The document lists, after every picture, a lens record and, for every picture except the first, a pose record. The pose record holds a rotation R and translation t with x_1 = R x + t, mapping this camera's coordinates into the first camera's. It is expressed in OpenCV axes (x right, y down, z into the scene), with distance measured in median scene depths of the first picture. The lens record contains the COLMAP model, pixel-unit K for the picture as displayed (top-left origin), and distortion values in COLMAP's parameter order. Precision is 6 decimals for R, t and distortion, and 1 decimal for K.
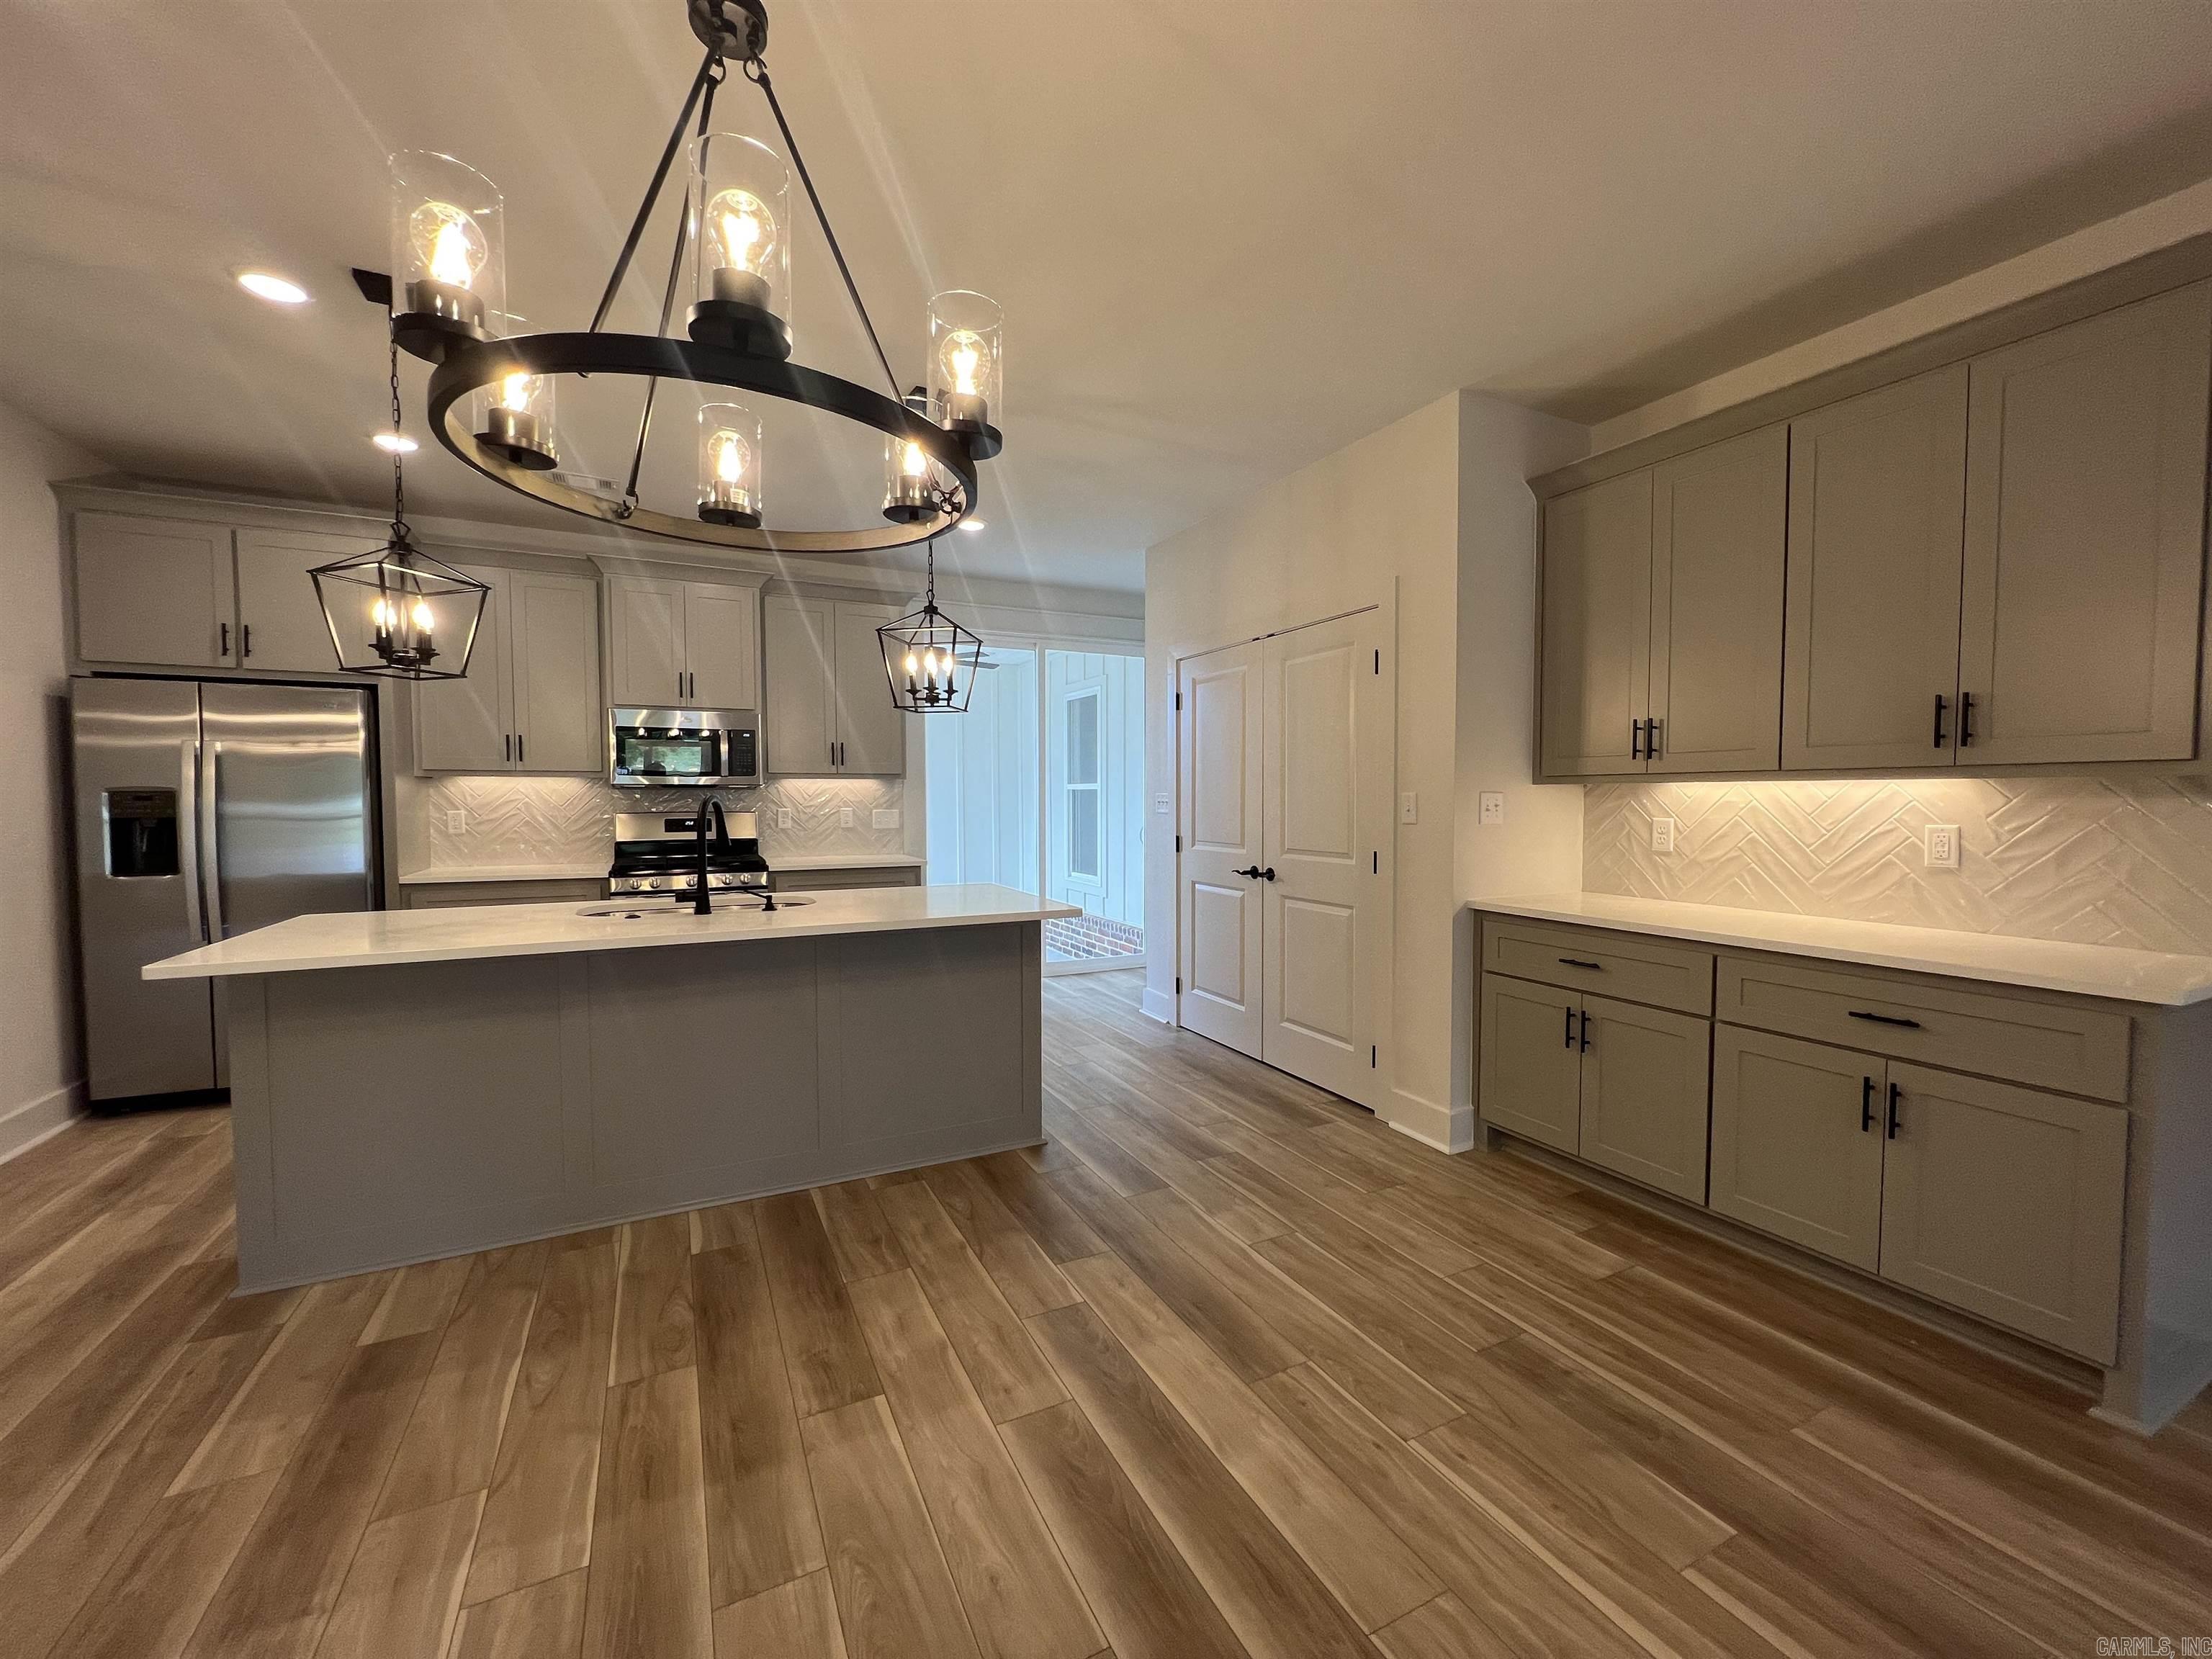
lens RADIAL K [[878.3, 0, 1109.3], [0, 878.3, 835.6], [0, 0, 1]] dist [-0.001431, 0.000419]
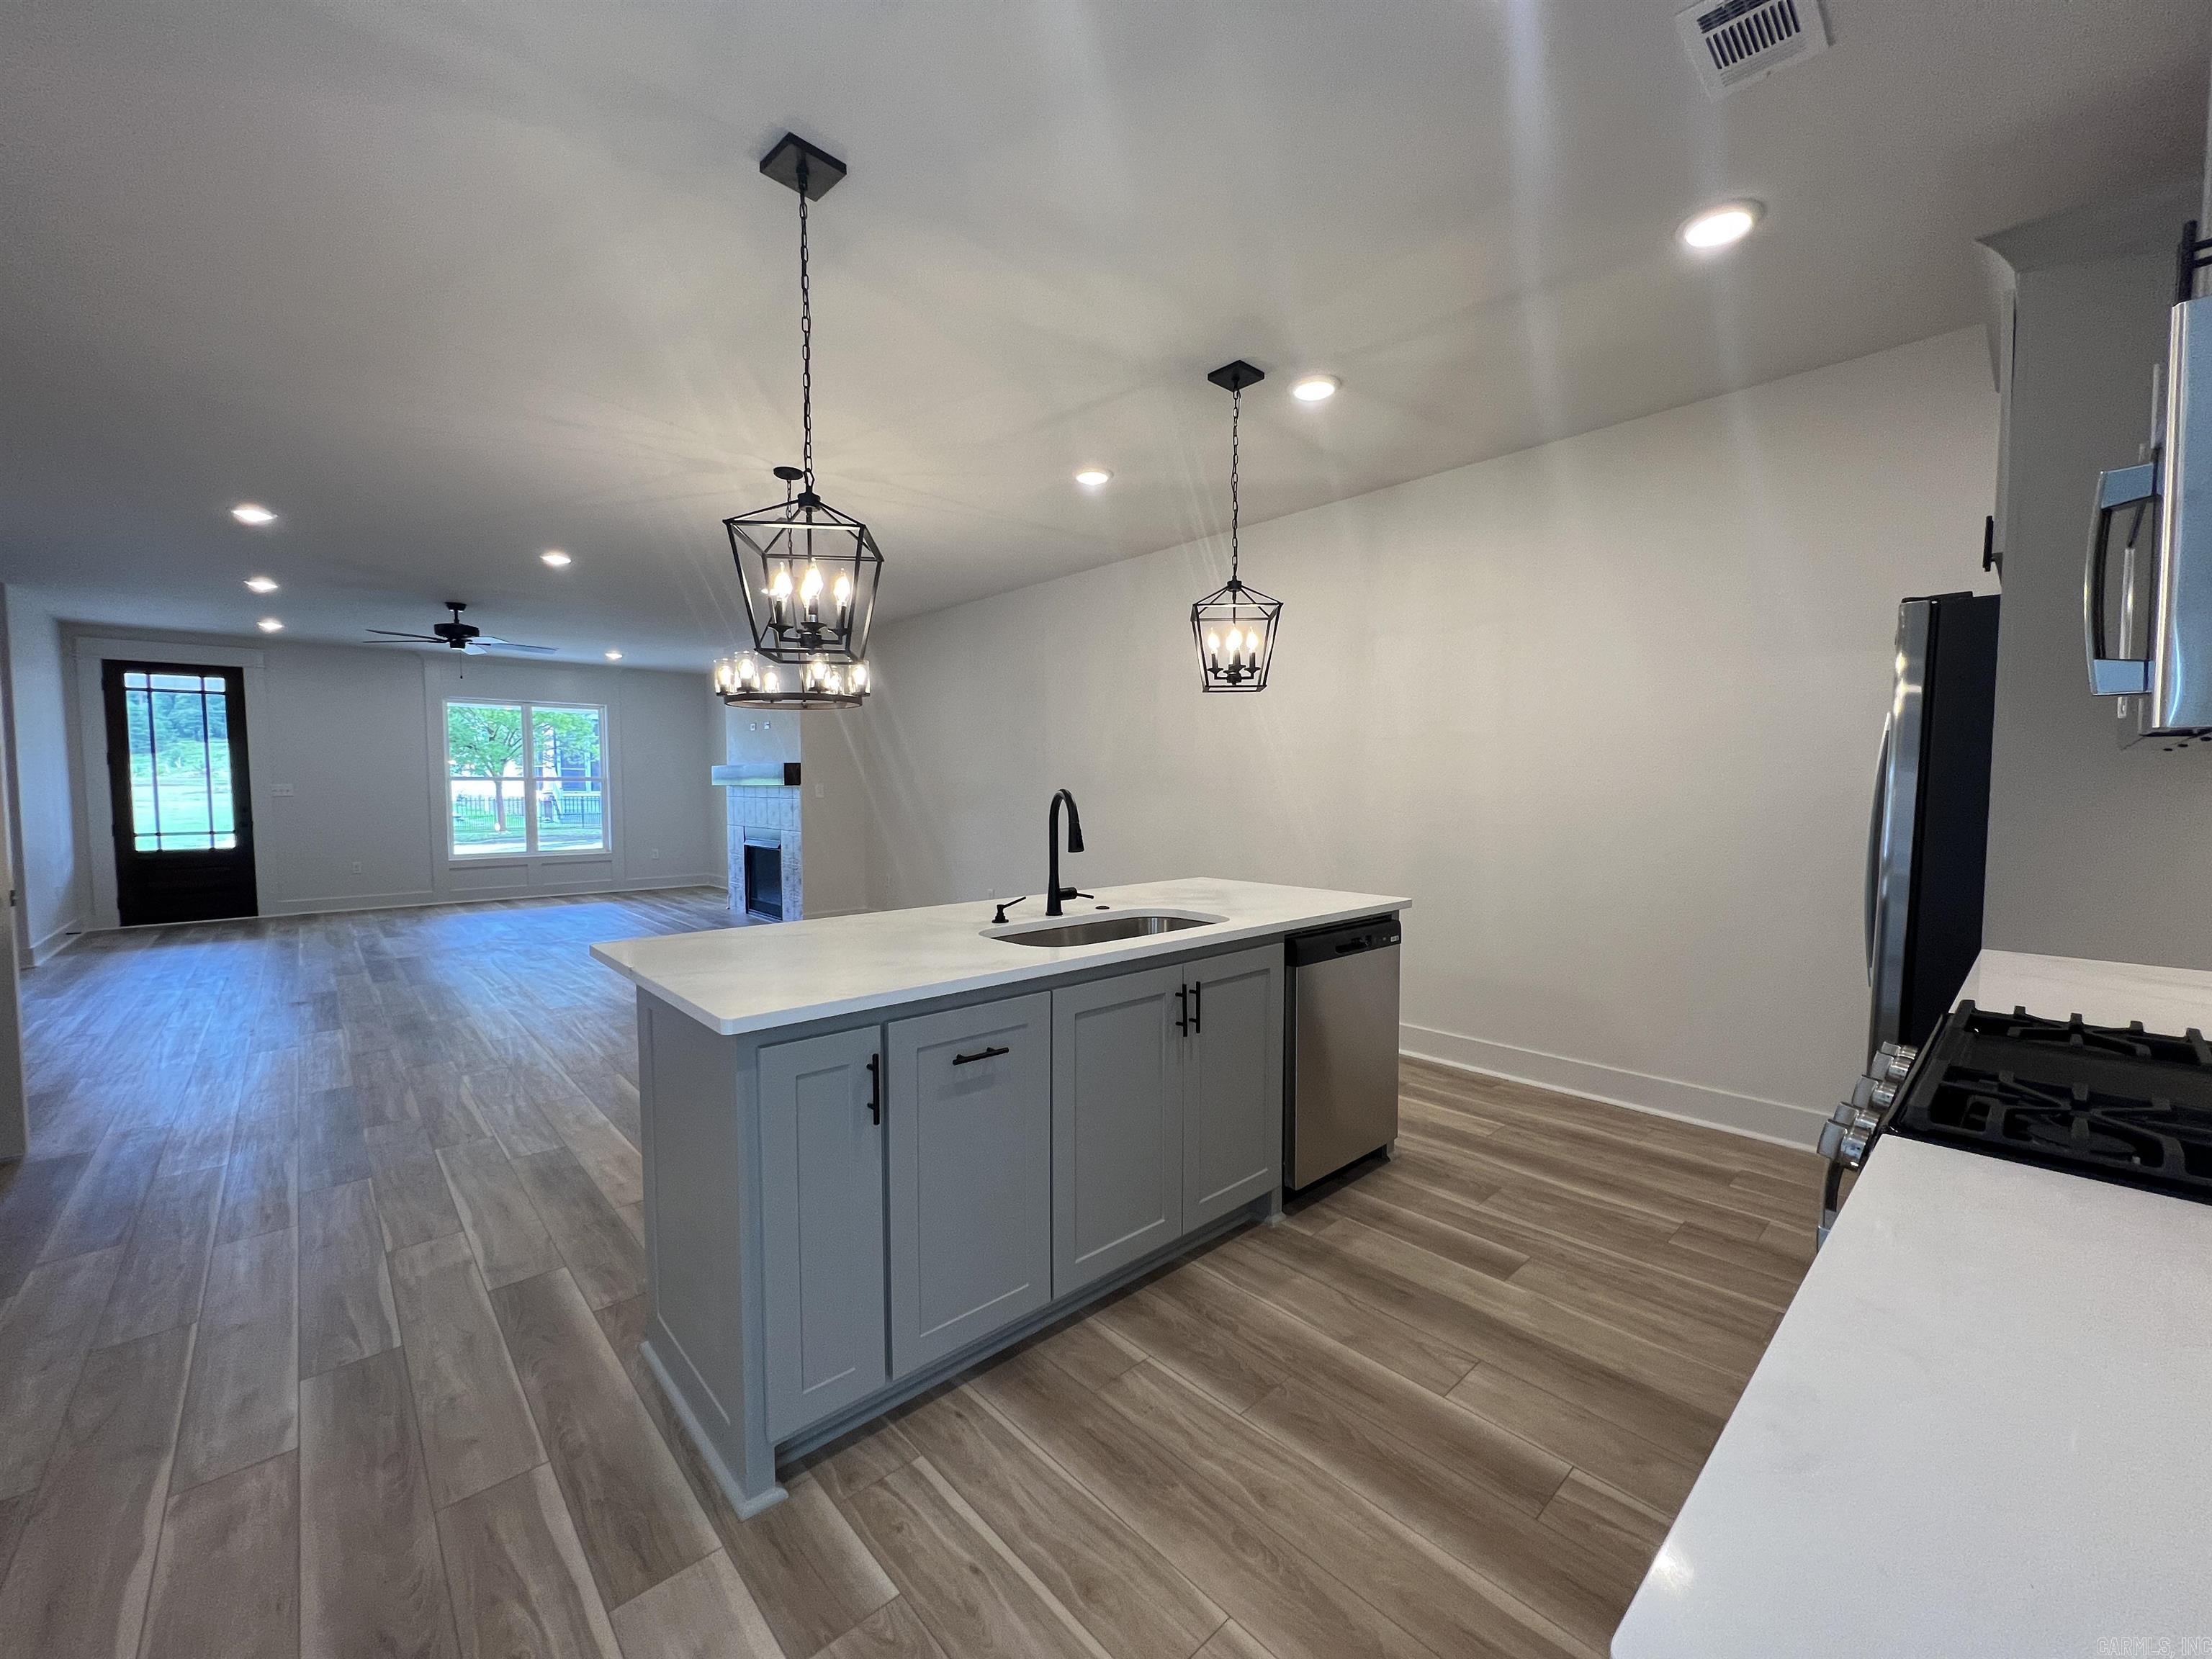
lens RADIAL K [[878.3, 0, 1109.3], [0, 878.3, 835.6], [0, 0, 1]] dist [-0.001431, 0.000419]
pose [[-0.962279, 0.017382, -0.271508, -0.257246], [-0.010383, 0.994884, 0.100493, -0.088650], [0.271866, 0.099521, -0.957175, 1.859507]]
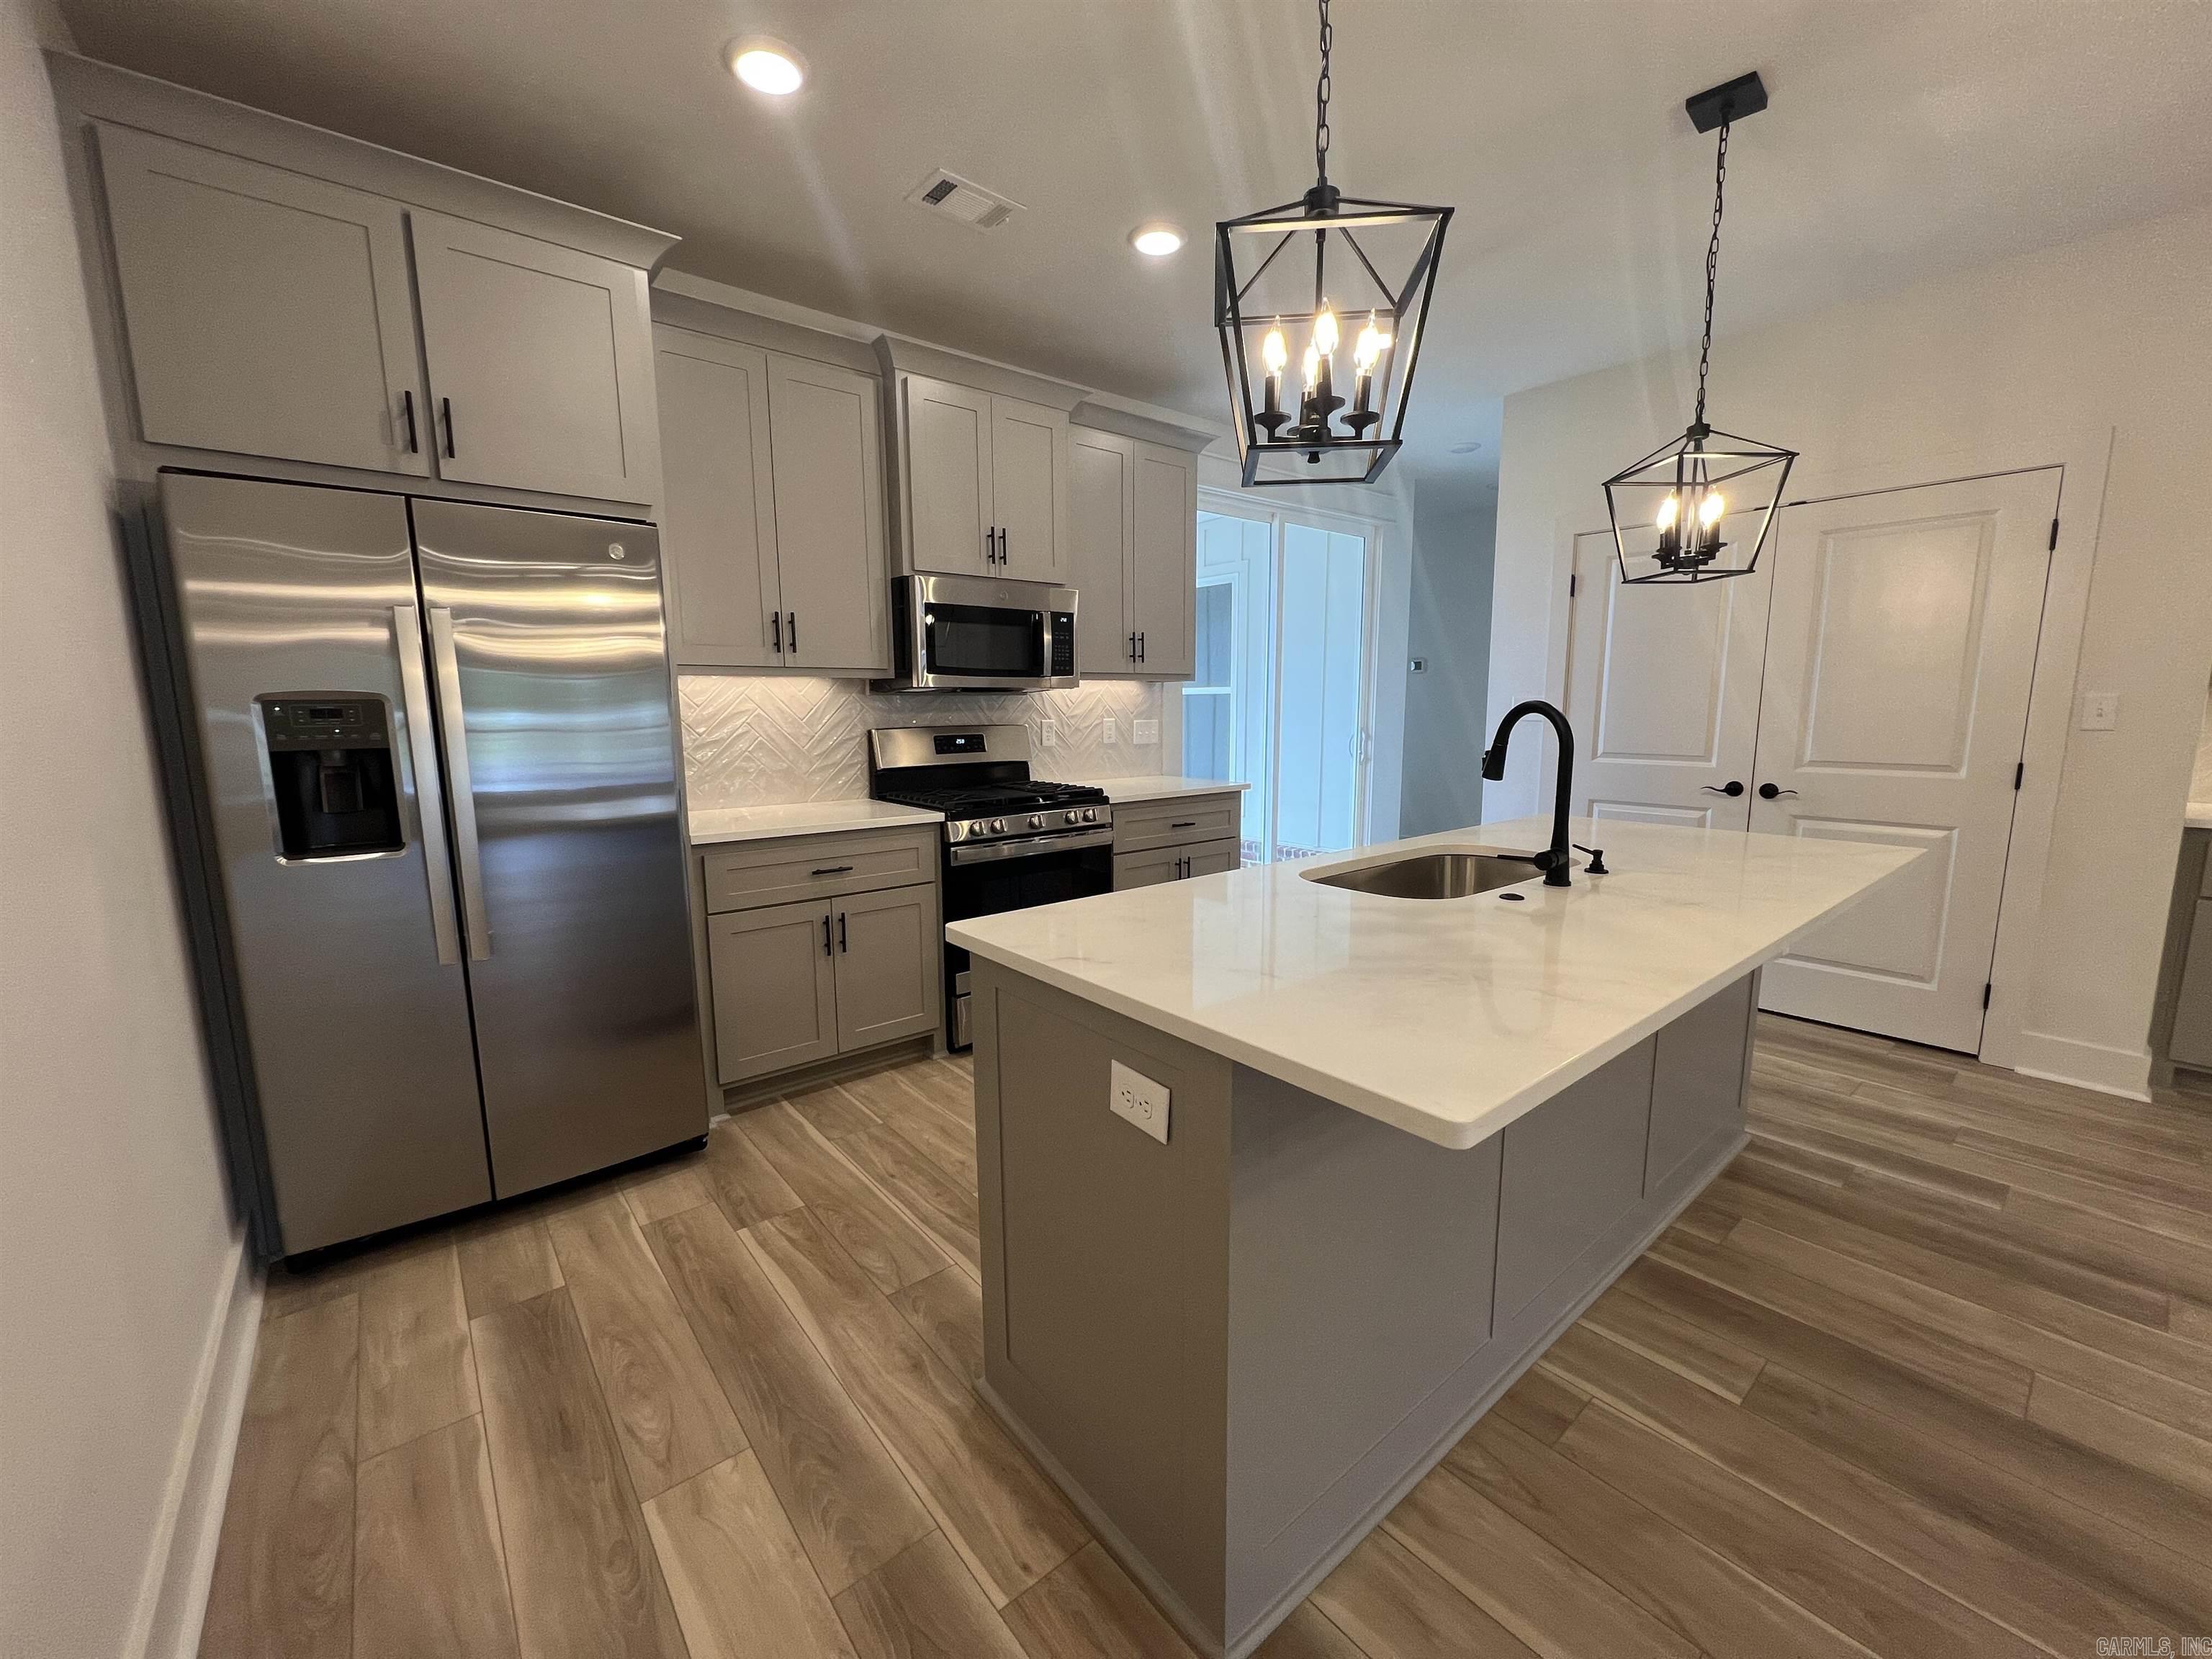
lens RADIAL K [[878.3, 0, 1109.3], [0, 878.3, 835.6], [0, 0, 1]] dist [-0.001431, 0.000419]
pose [[0.975336, -0.039887, 0.217092, -0.902111], [0.017045, 0.994210, 0.106090, -0.020425], [-0.220067, -0.099773, 0.970369, 0.433056]]
